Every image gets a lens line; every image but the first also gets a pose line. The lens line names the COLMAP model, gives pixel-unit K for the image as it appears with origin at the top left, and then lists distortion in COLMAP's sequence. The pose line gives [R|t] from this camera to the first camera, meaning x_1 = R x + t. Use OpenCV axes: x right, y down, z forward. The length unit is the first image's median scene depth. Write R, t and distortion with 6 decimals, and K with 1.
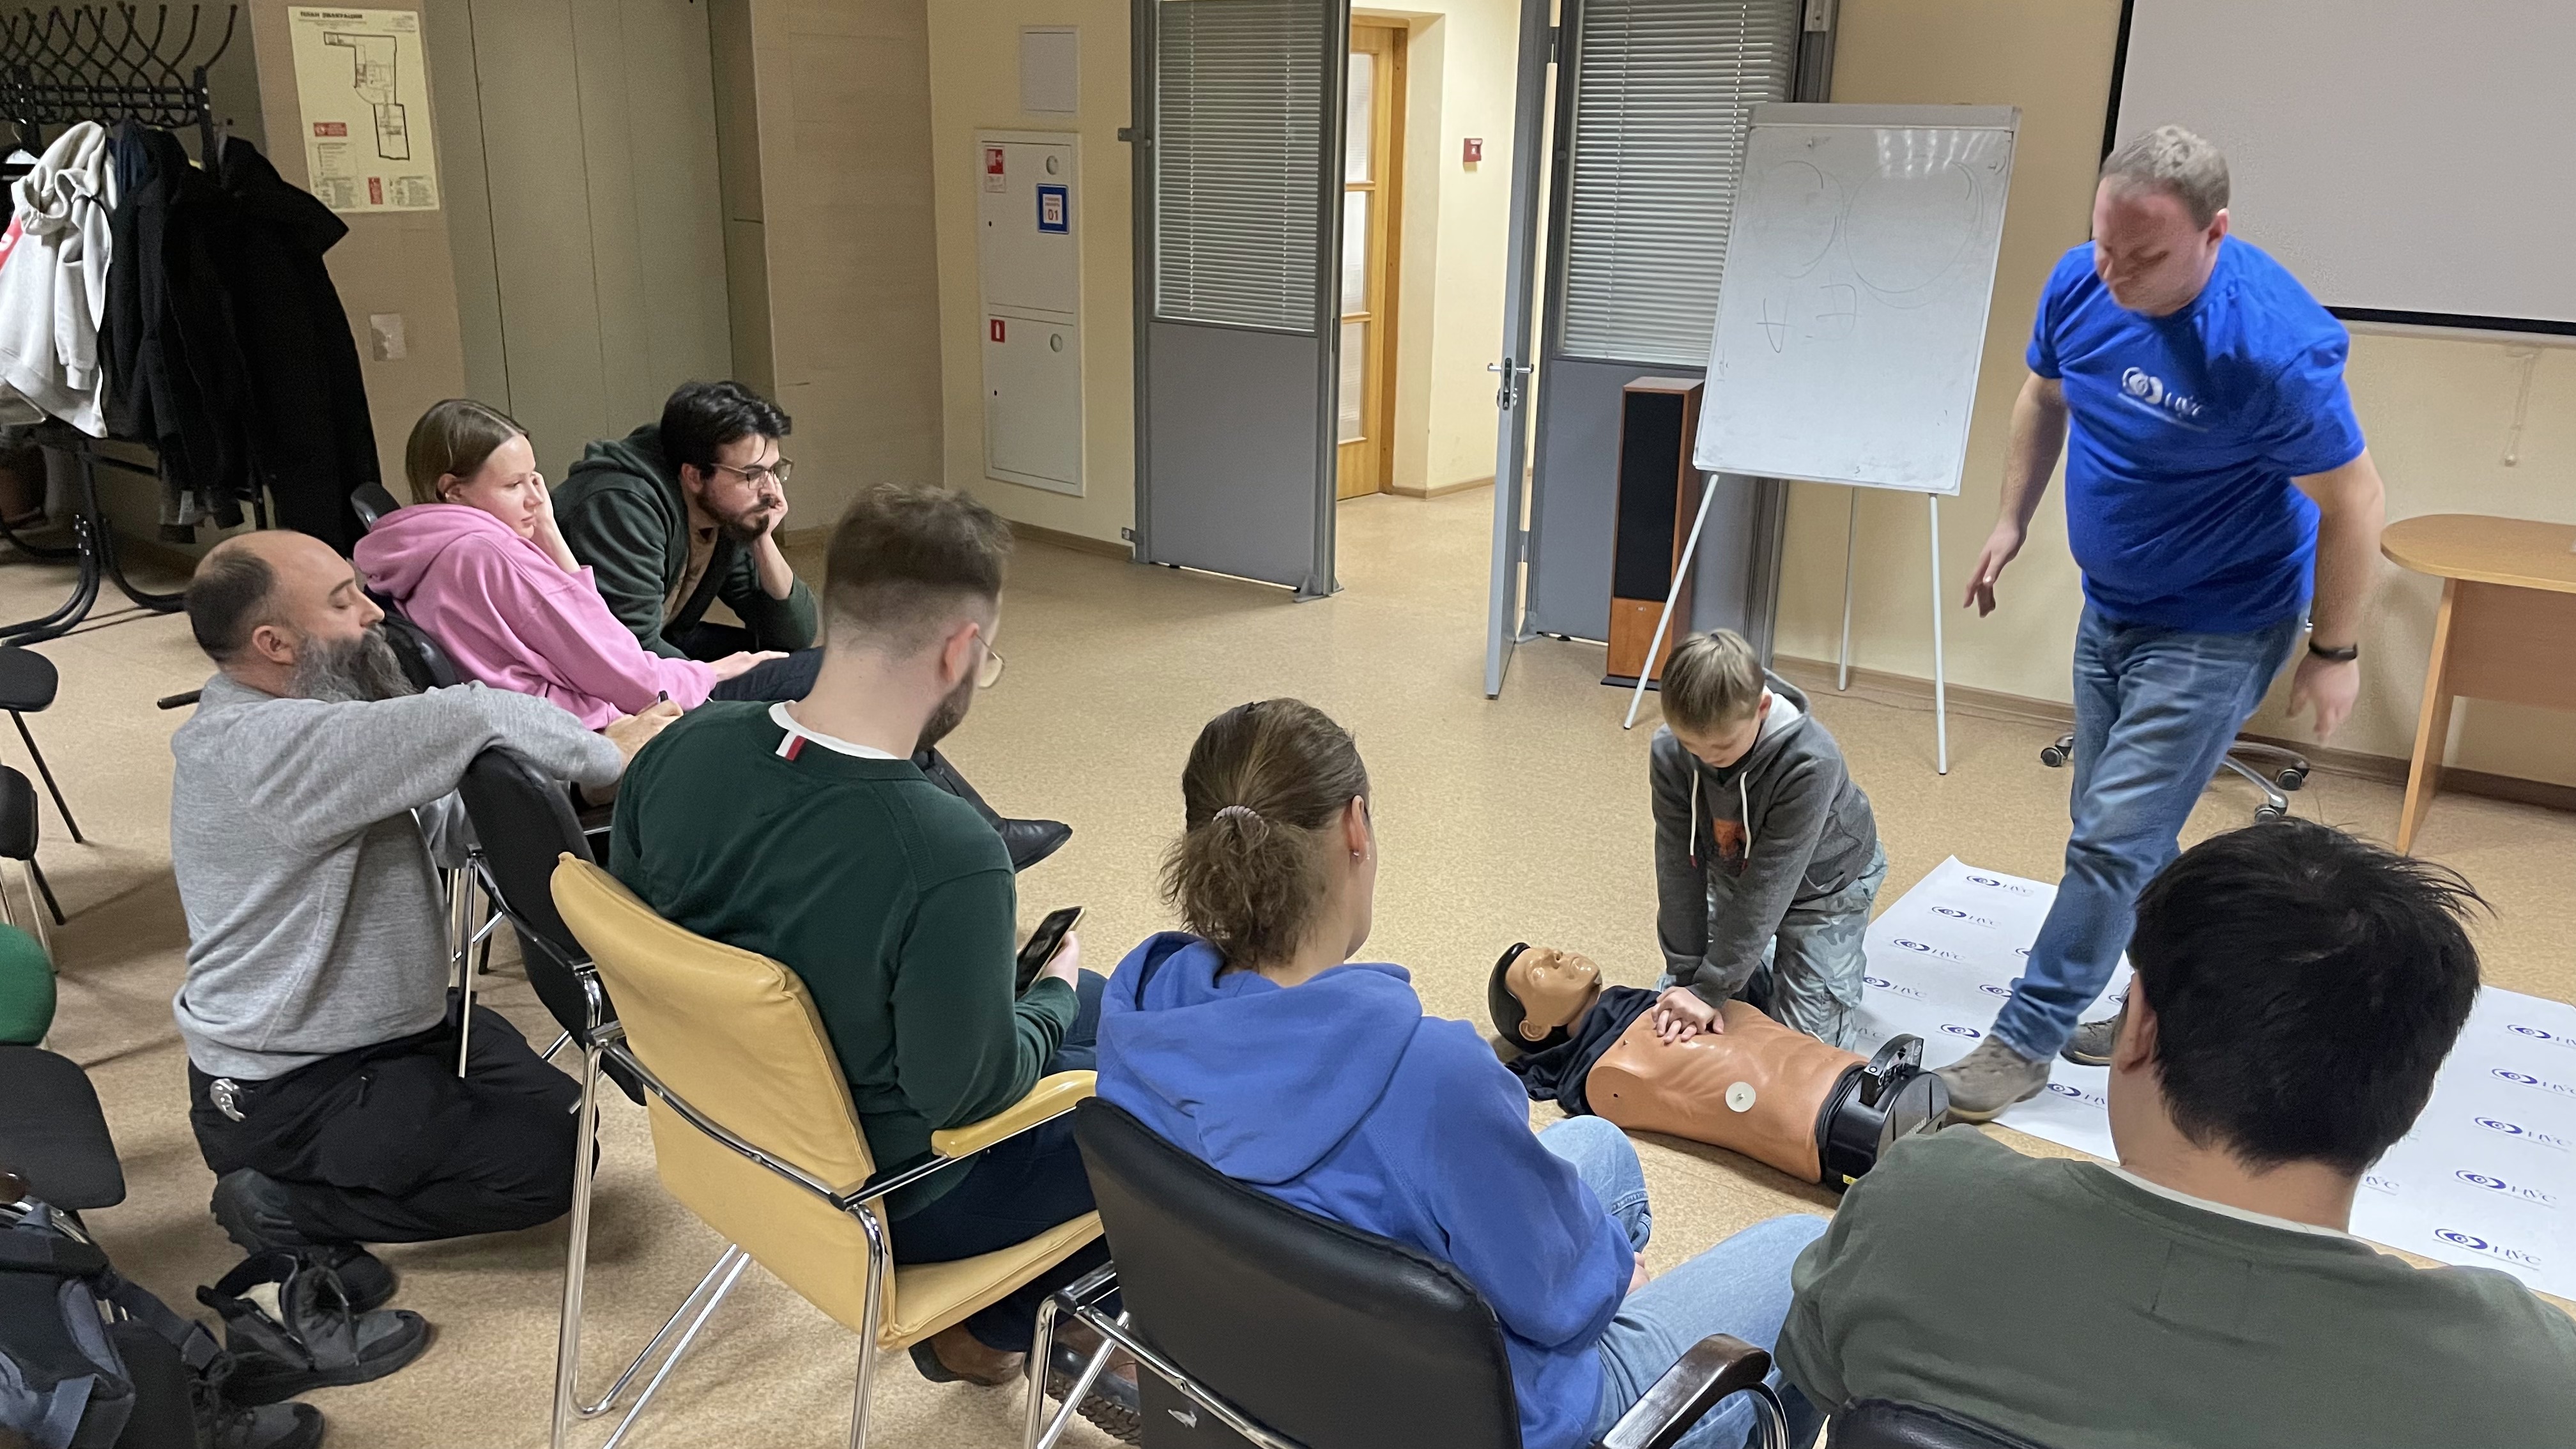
lens RADIAL K [[1983.7, 0, 1268.2], [0, 1983.7, 736.6], [0, 0, 1]] dist [0.100140, -0.136376]
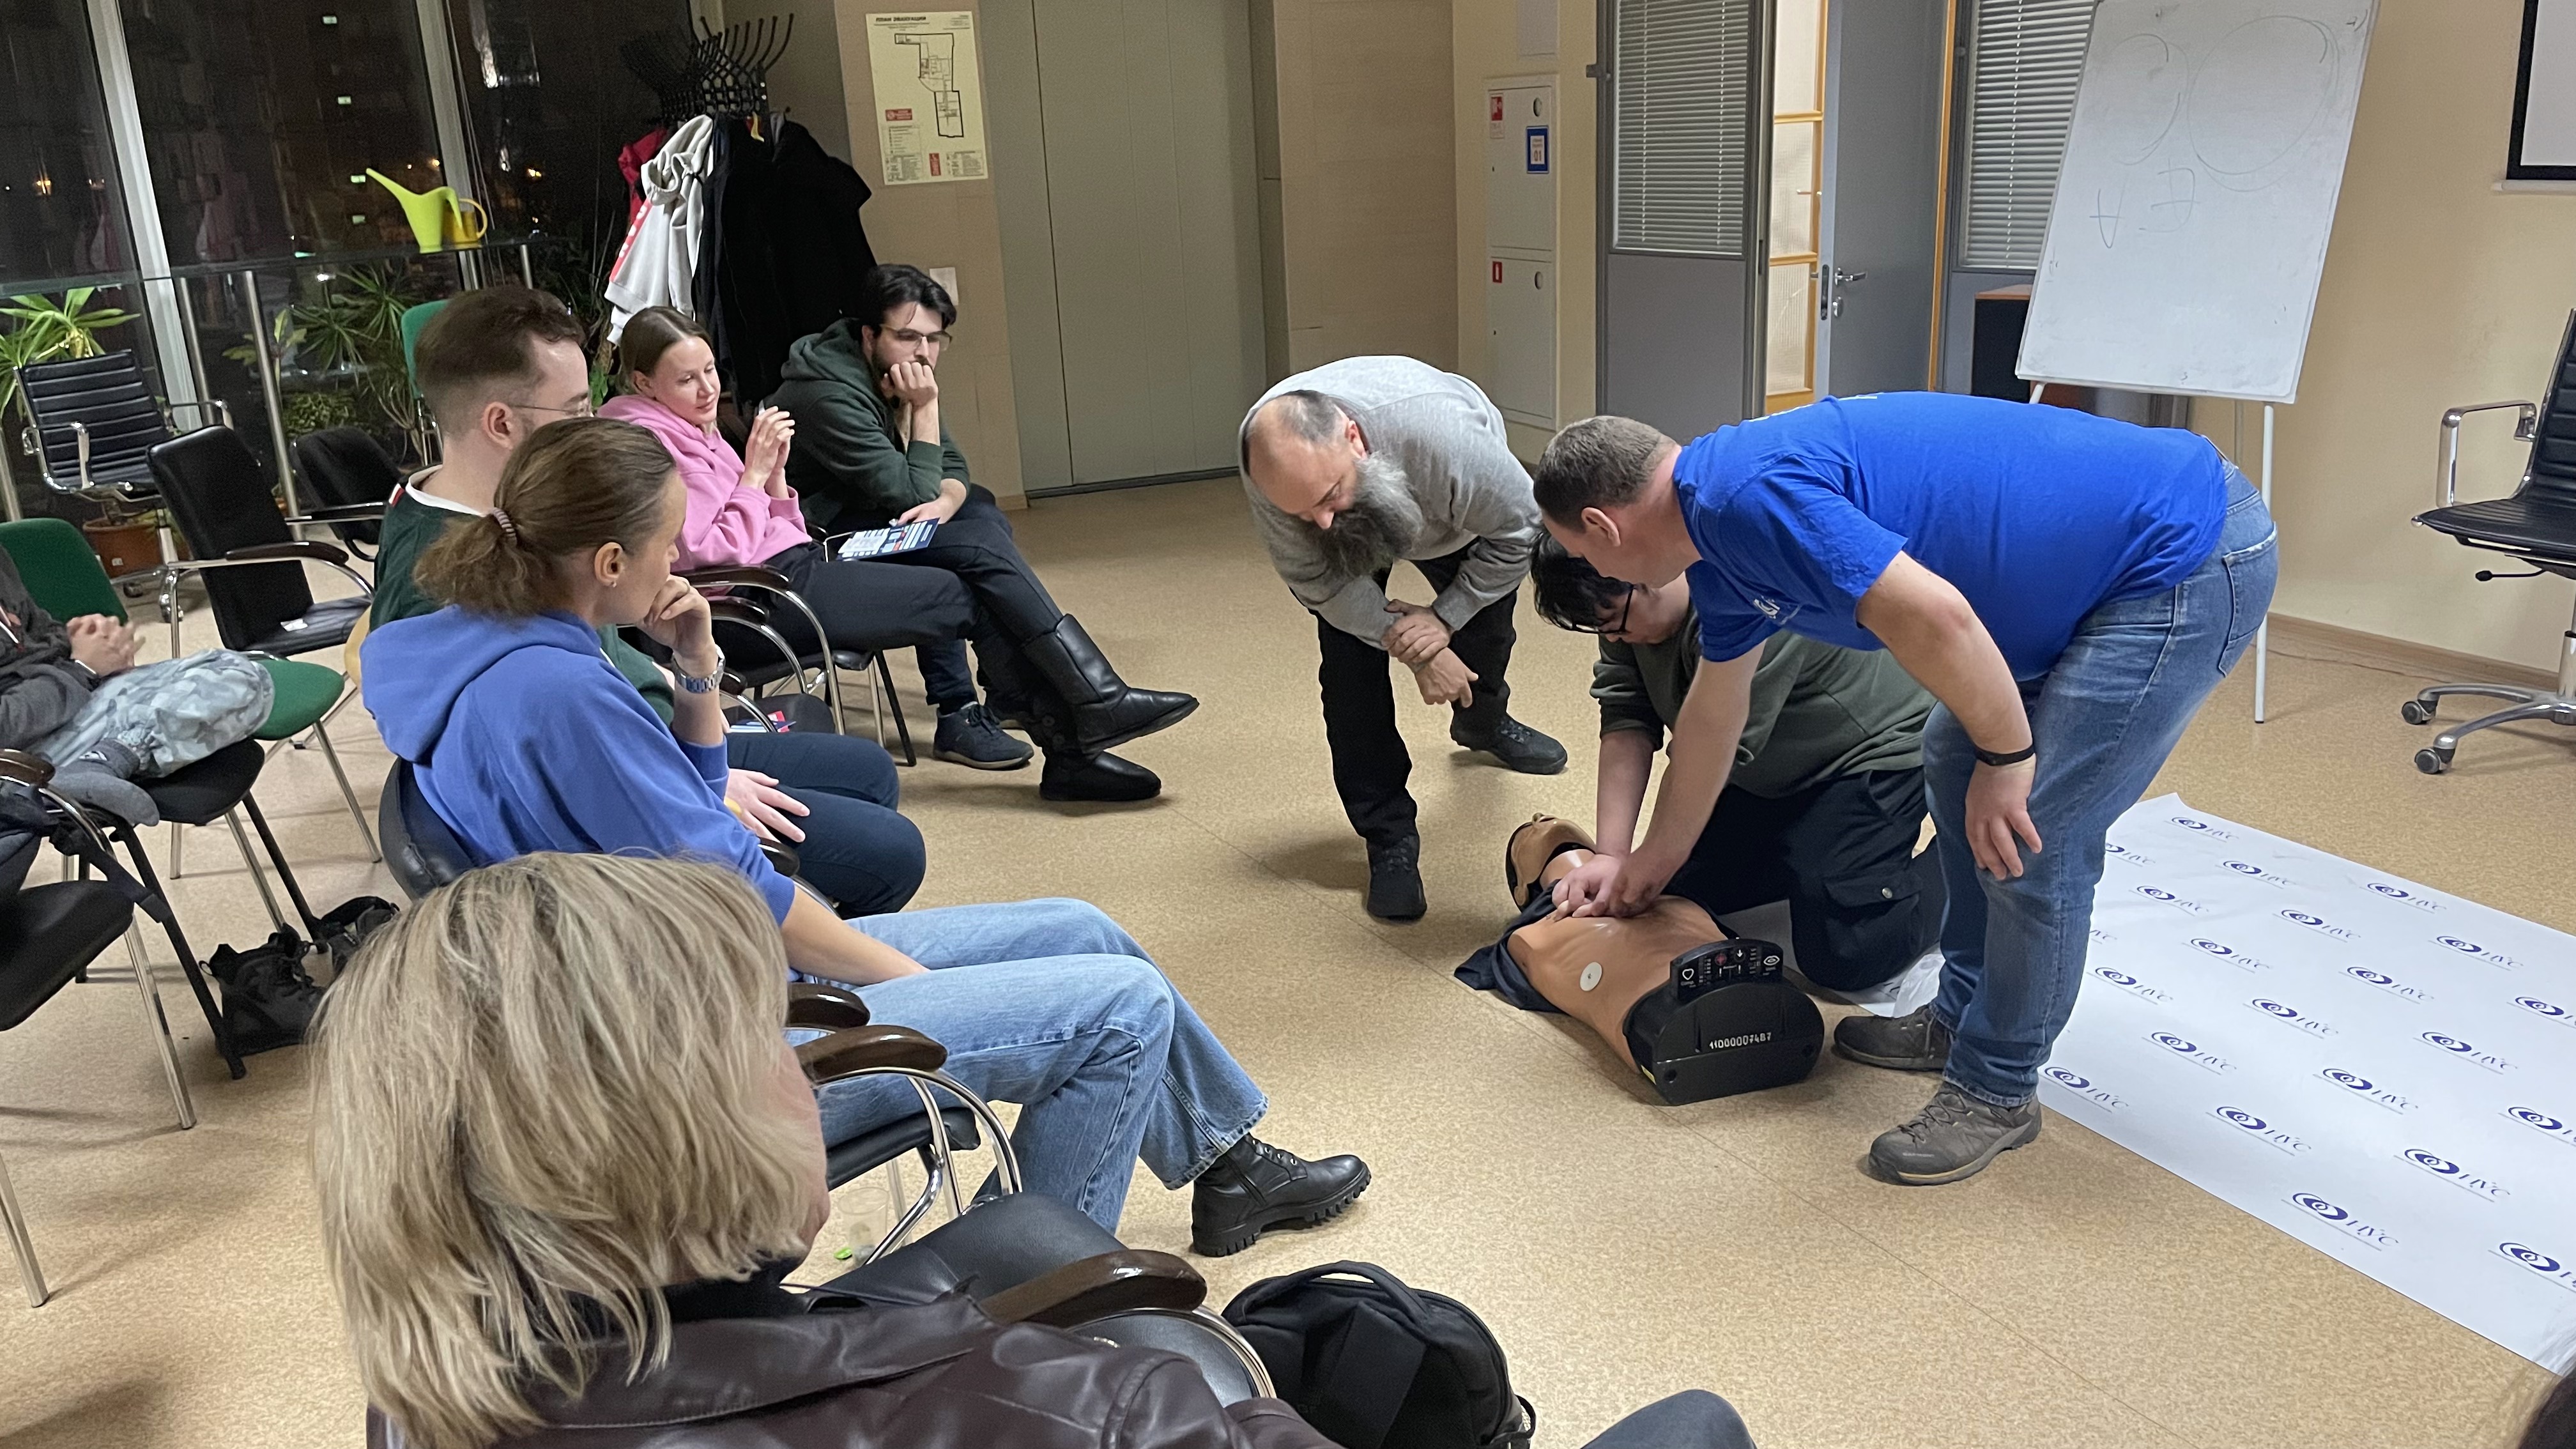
lens RADIAL K [[1983.7, 0, 1268.2], [0, 1983.7, 736.6], [0, 0, 1]] dist [0.100140, -0.136376]
pose [[0.896226, 0.072983, -0.437552, 0.286852], [-0.071343, 0.997247, 0.020209, 0.032693], [0.437823, 0.013104, 0.898966, 0.014290]]
